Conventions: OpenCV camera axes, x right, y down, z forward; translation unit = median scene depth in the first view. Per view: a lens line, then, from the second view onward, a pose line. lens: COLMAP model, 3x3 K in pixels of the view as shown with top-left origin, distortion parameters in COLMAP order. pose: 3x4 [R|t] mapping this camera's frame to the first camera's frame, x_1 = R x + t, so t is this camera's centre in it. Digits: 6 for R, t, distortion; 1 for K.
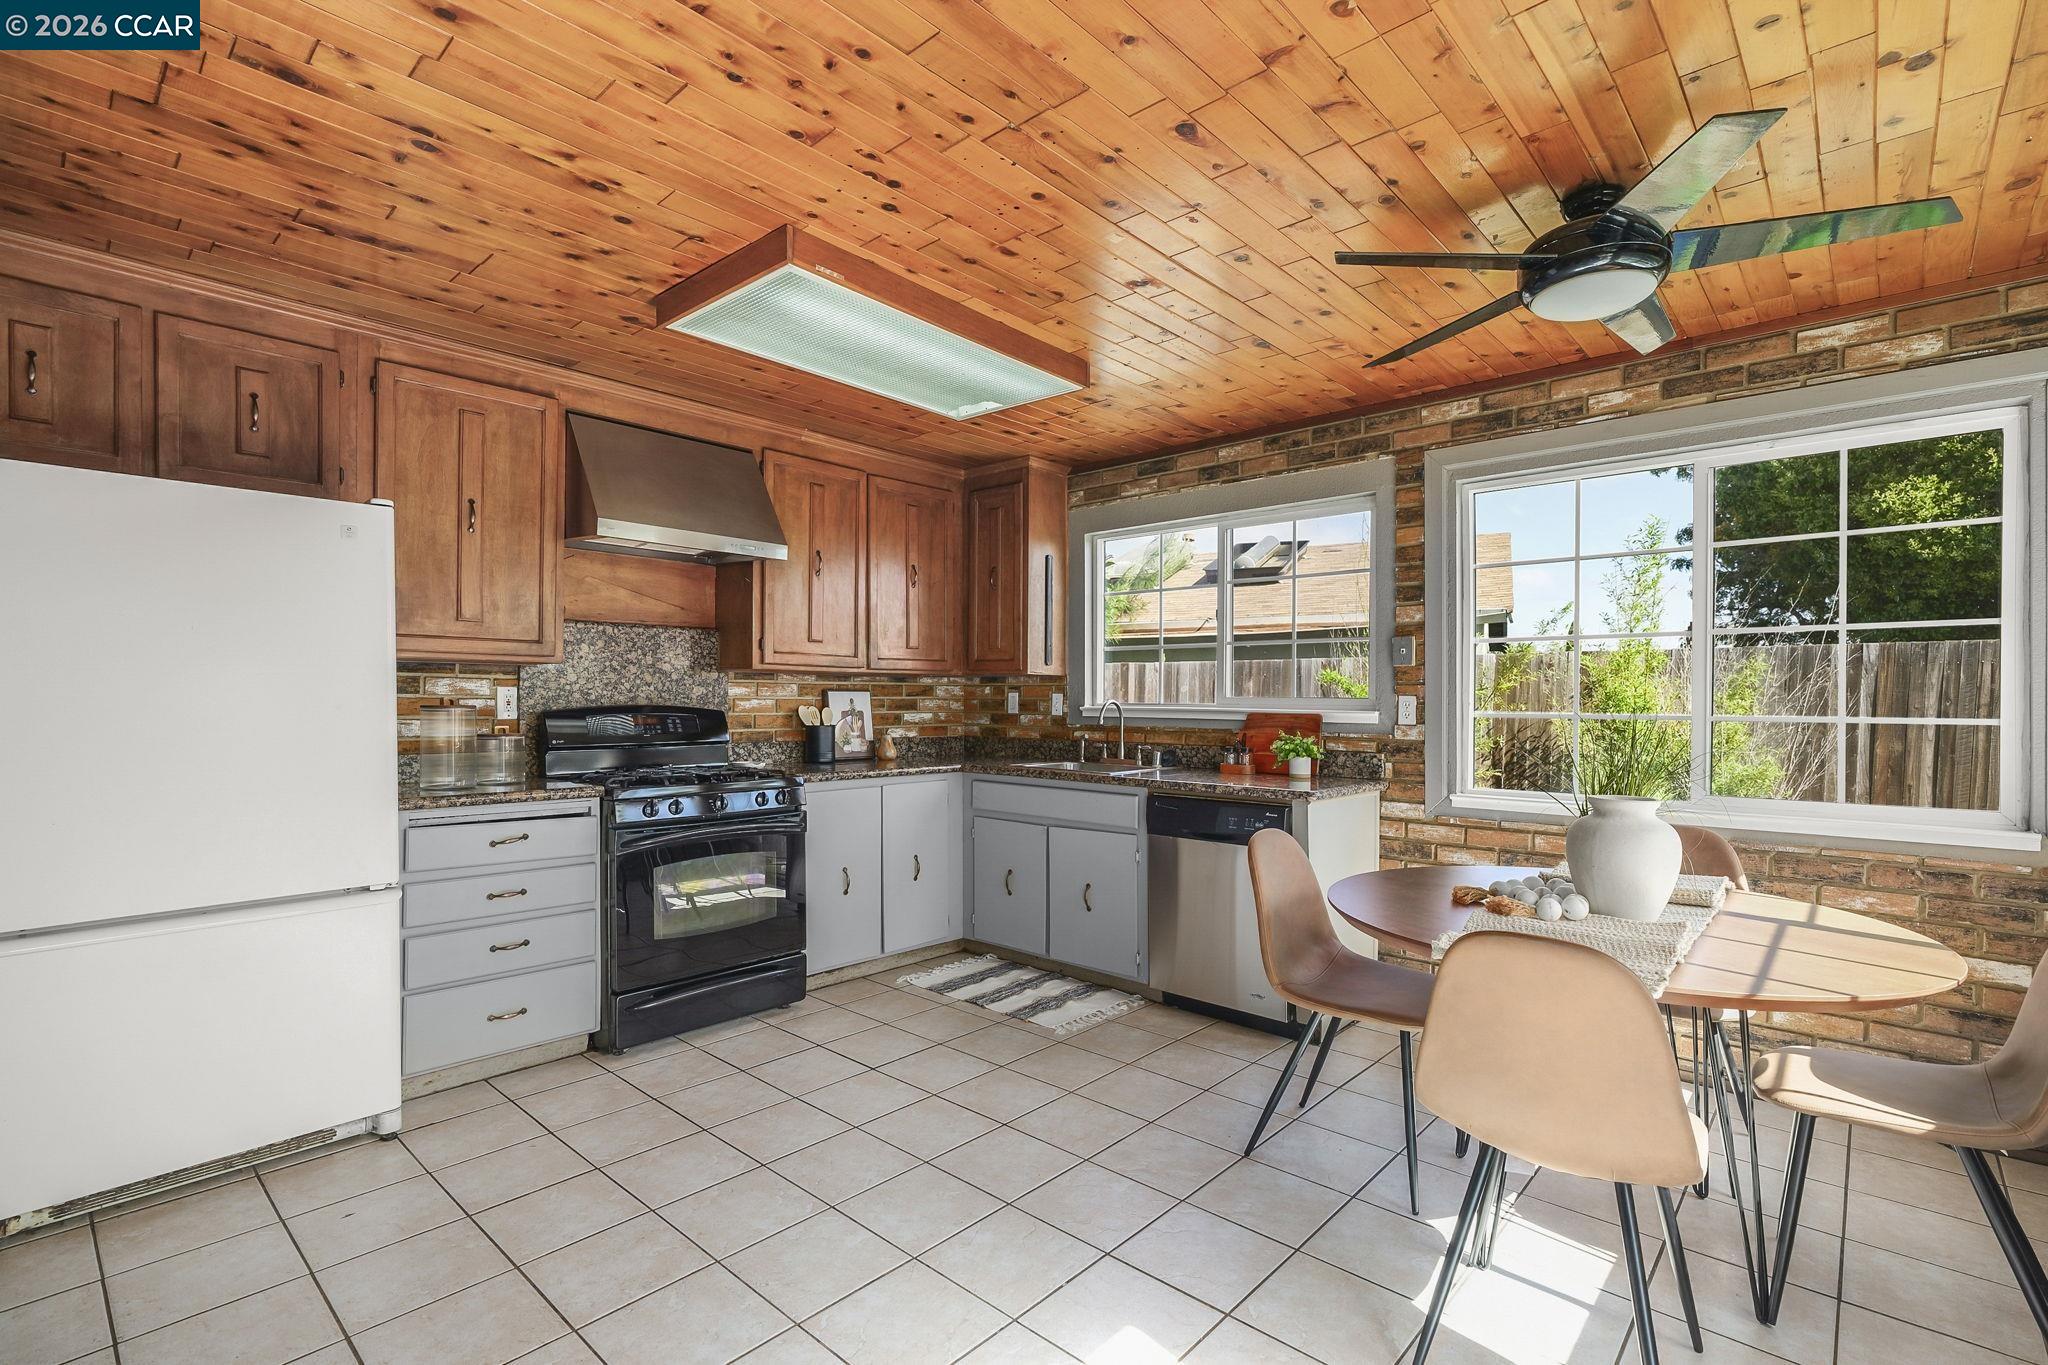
lens RADIAL K [[947.2, 0, 1030.2], [0, 947.2, 701.8], [0, 0, 1]] dist [0.003854, 0.001981]
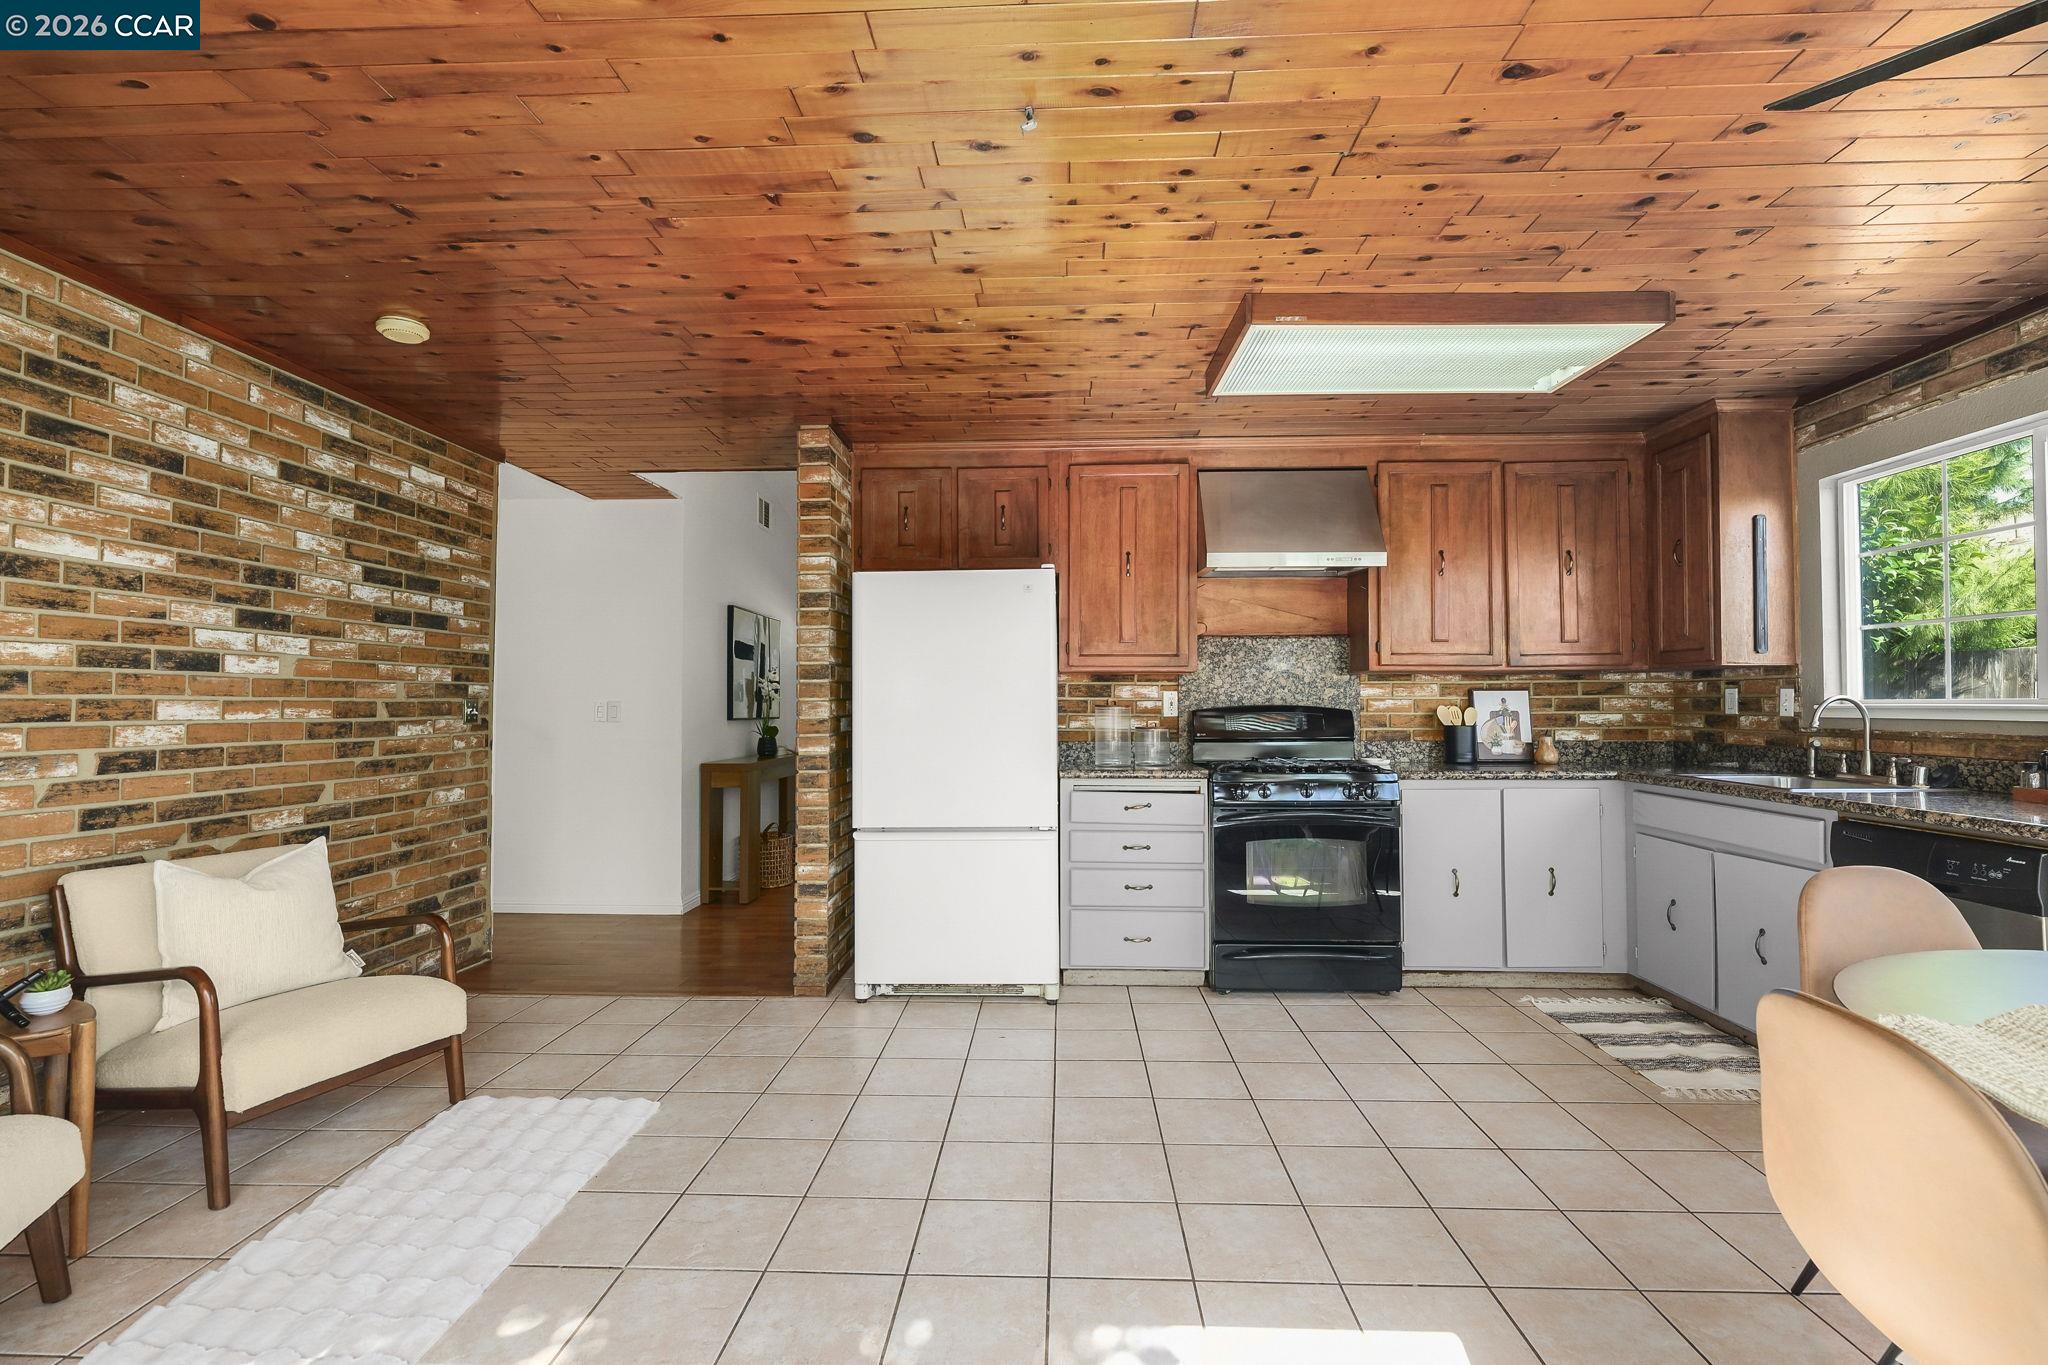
lens RADIAL K [[947.2, 0, 1031.9], [0, 947.2, 682.9], [0, 0, 1]] dist [0.003854, 0.001981]
pose [[0.645063, -0.025017, -0.763720, 0.302885], [0.003524, 0.999551, -0.029766, 0.010370], [0.764121, 0.016509, 0.644862, 0.027539]]
